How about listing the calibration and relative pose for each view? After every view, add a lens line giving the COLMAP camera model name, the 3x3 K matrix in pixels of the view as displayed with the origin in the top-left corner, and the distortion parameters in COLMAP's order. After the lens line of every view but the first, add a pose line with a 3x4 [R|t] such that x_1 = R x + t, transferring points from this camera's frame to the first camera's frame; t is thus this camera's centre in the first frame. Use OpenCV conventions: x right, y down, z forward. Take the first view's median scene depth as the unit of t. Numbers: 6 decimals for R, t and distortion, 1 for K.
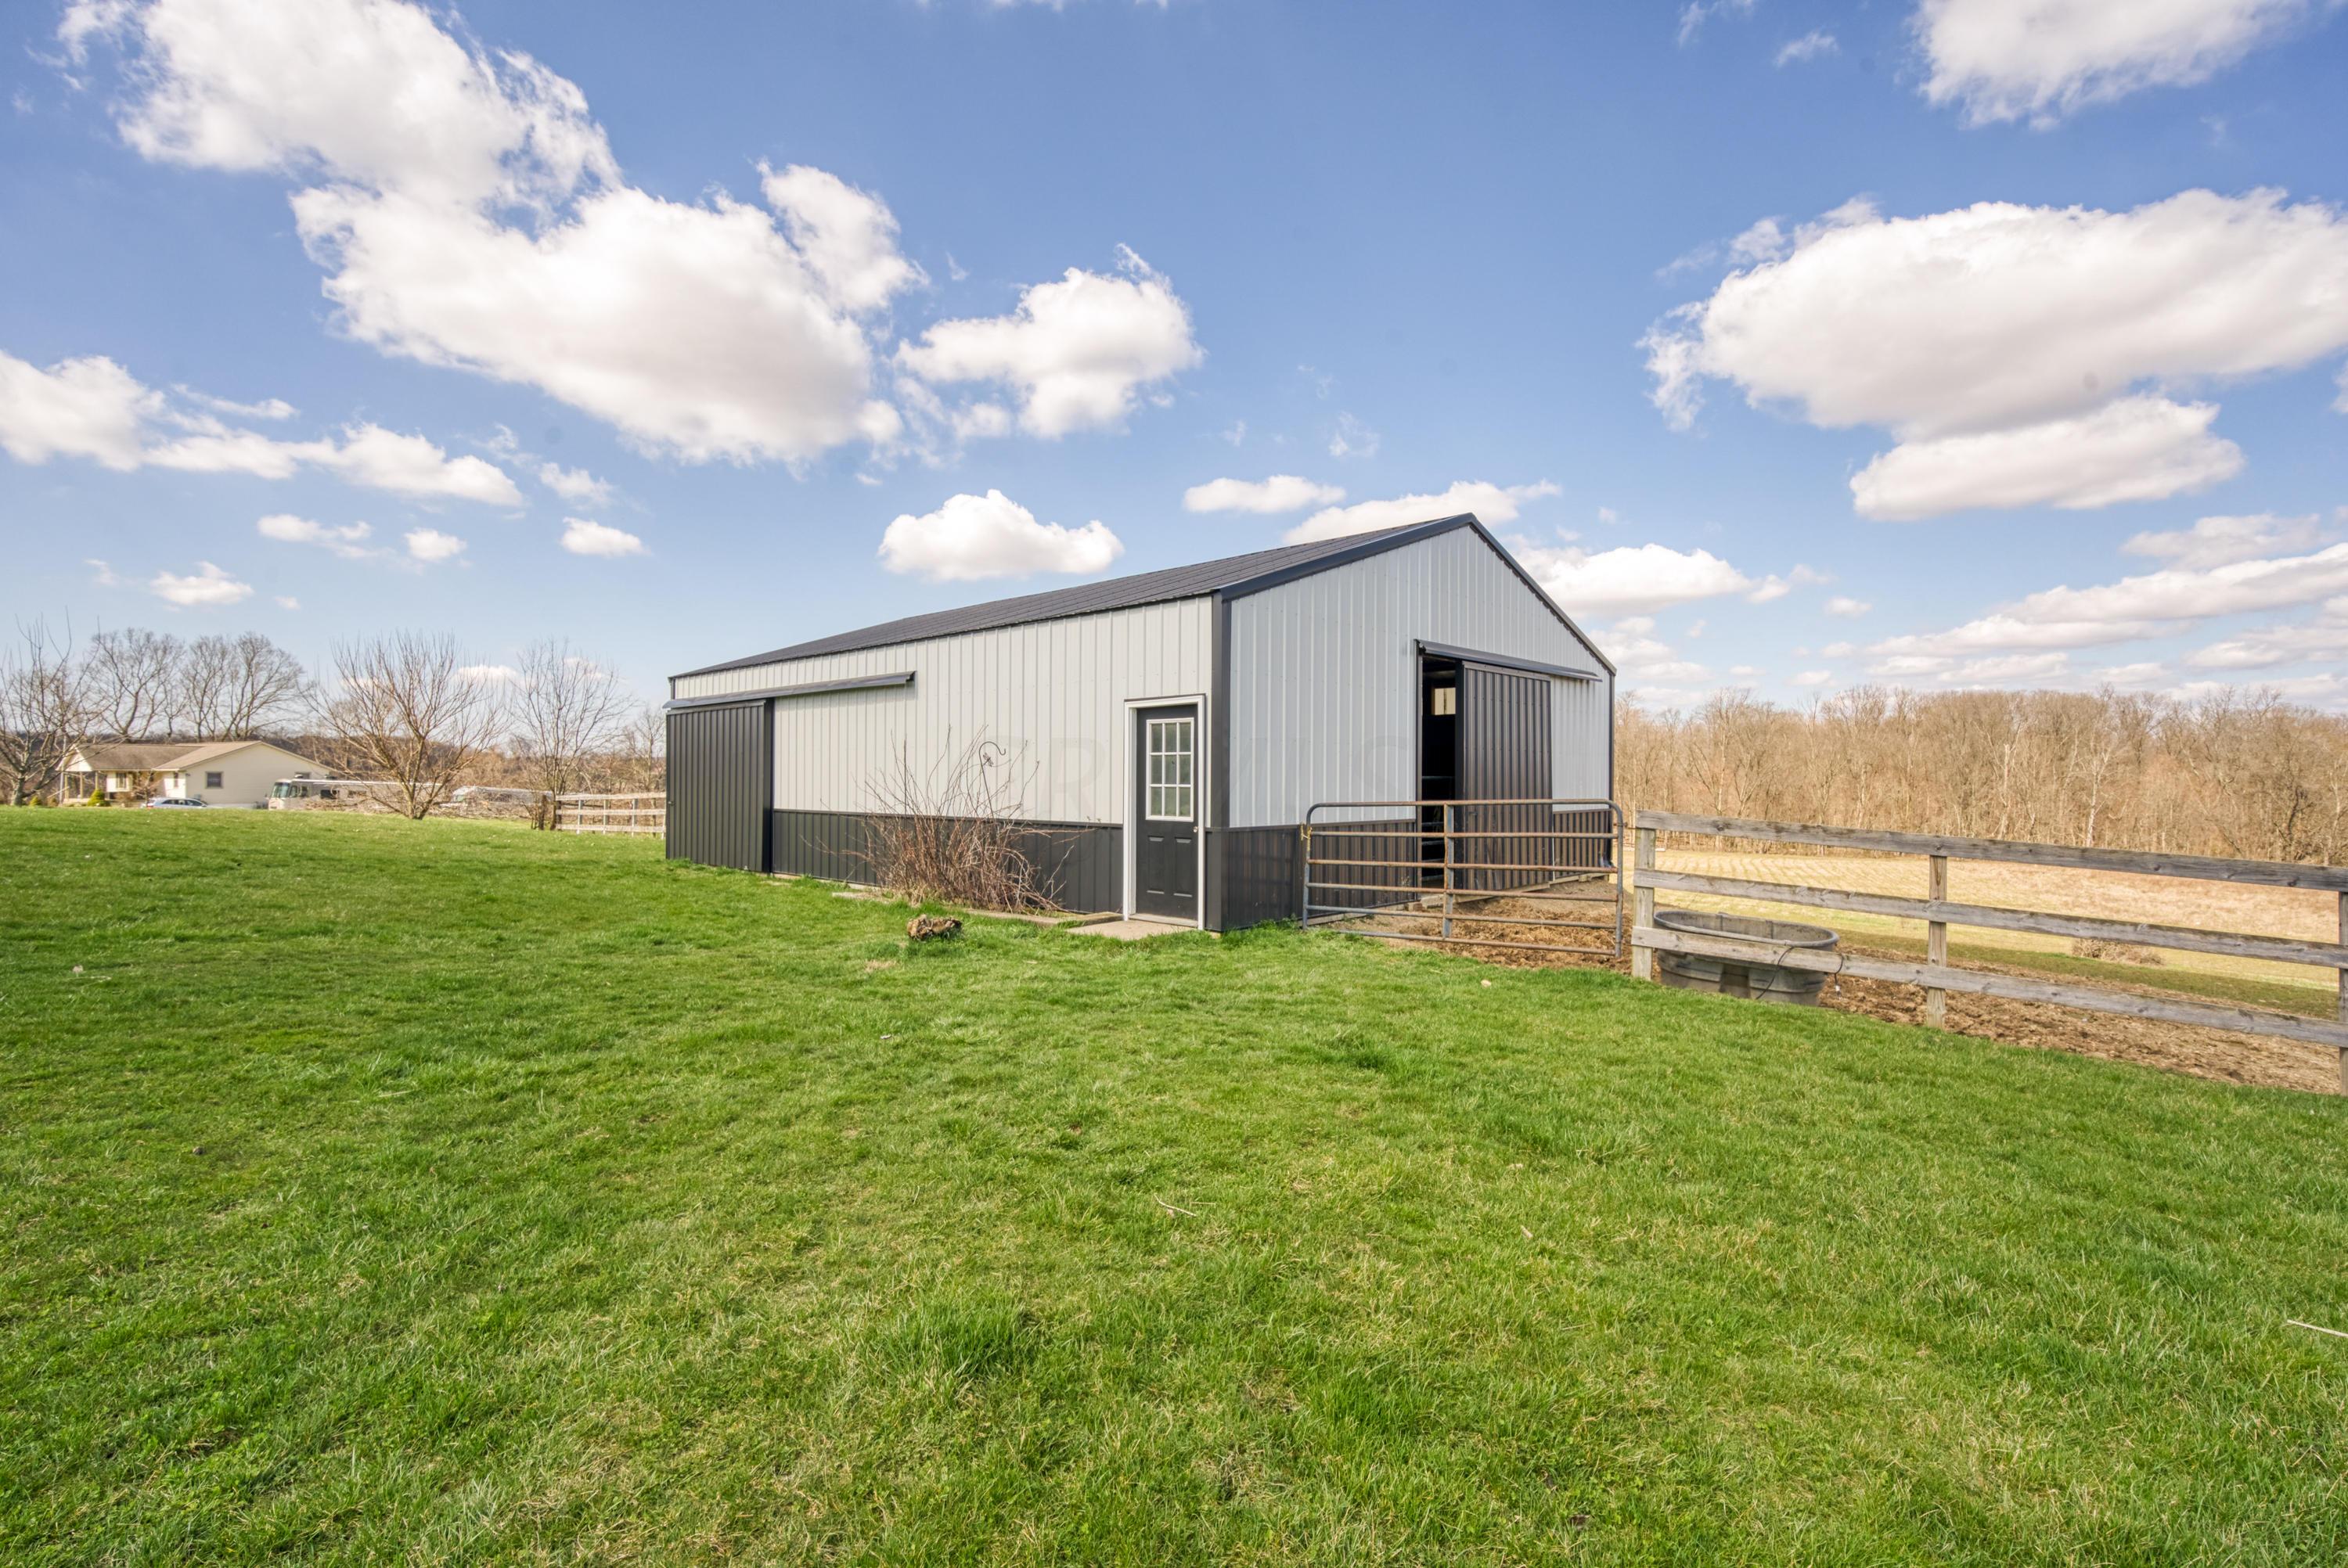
lens RADIAL K [[1092.1, 0, 1172.6], [0, 1092.1, 752.9], [0, 0, 1]] dist [0.000519, 0.000470]
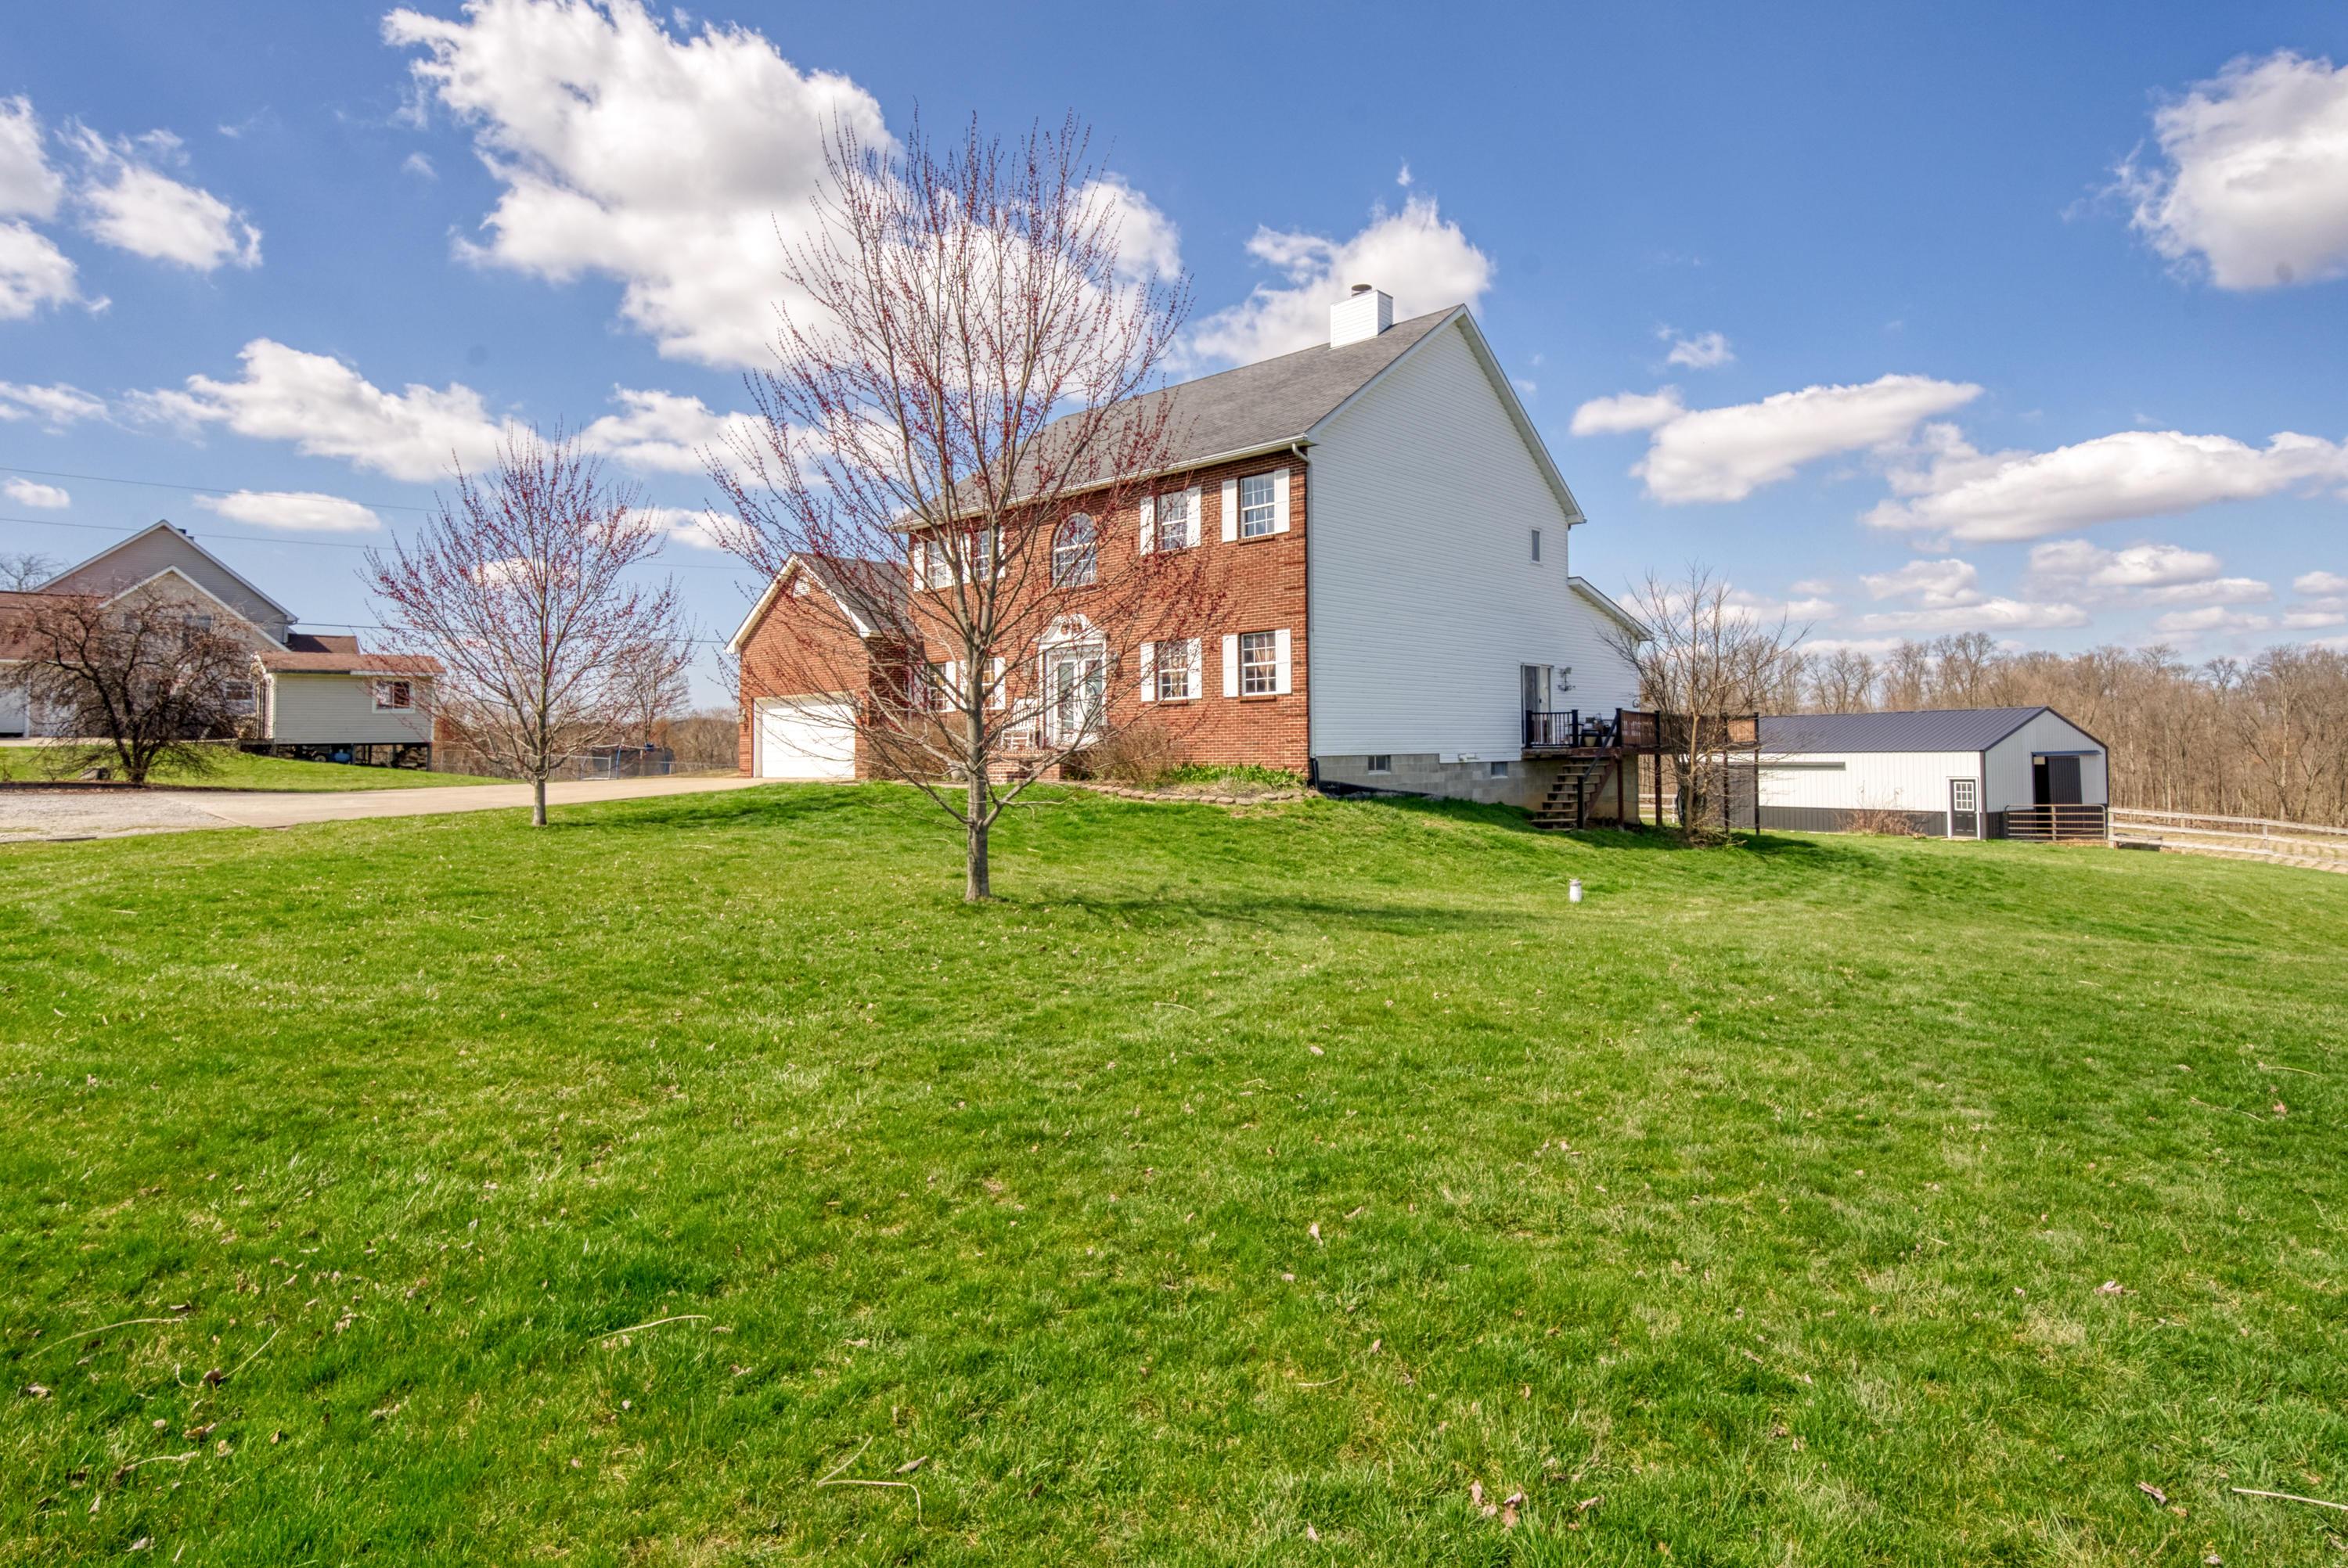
lens RADIAL K [[1221.7, 0, 1250.1], [0, 1221.7, 744.5], [0, 0, 1]] dist [-0.001035, -0.000065]
pose [[0.970028, -0.019123, -0.242239, -1.159422], [0.021940, 0.999719, 0.008937, -0.215848], [0.242000, -0.013983, 0.970176, -3.085194]]
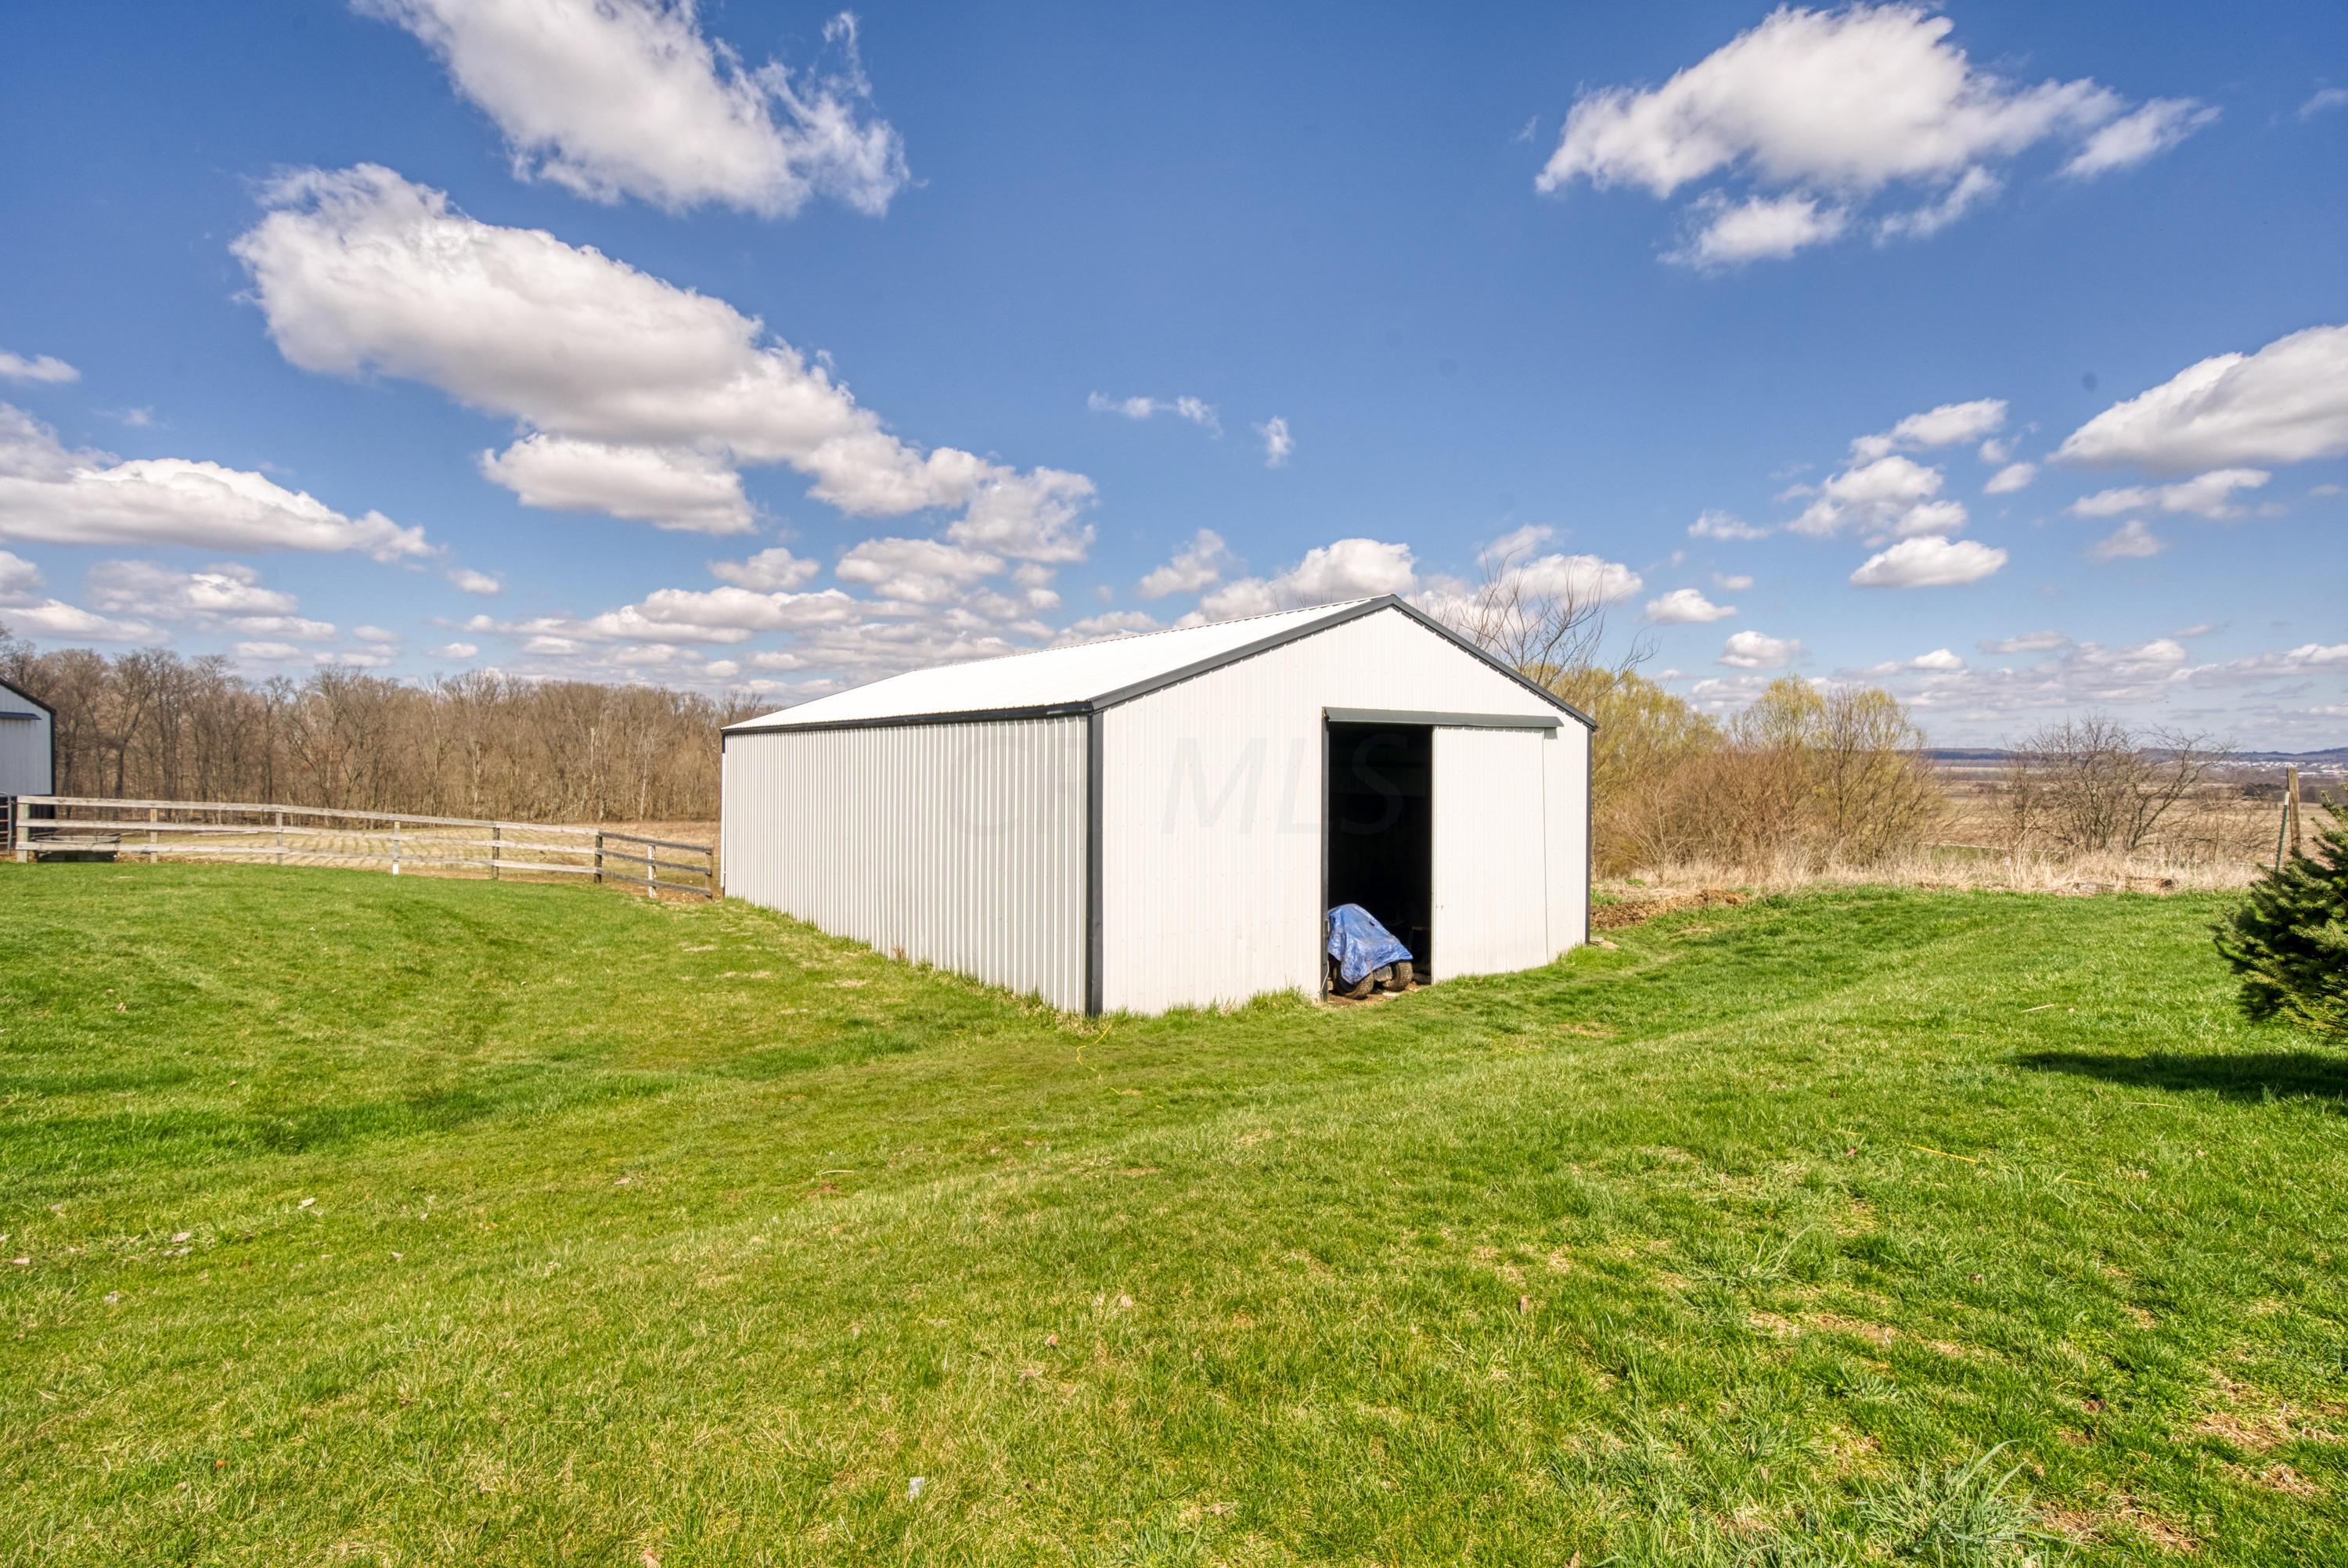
lens RADIAL K [[1092.1, 0, 1172.6], [0, 1092.1, 752.9], [0, 0, 1]] dist [0.000519, 0.000470]
pose [[0.441168, -0.005512, 0.897408, -0.475276], [-0.015831, 0.999778, 0.013923, -0.087960], [-0.897285, -0.020349, 0.440982, -1.786376]]
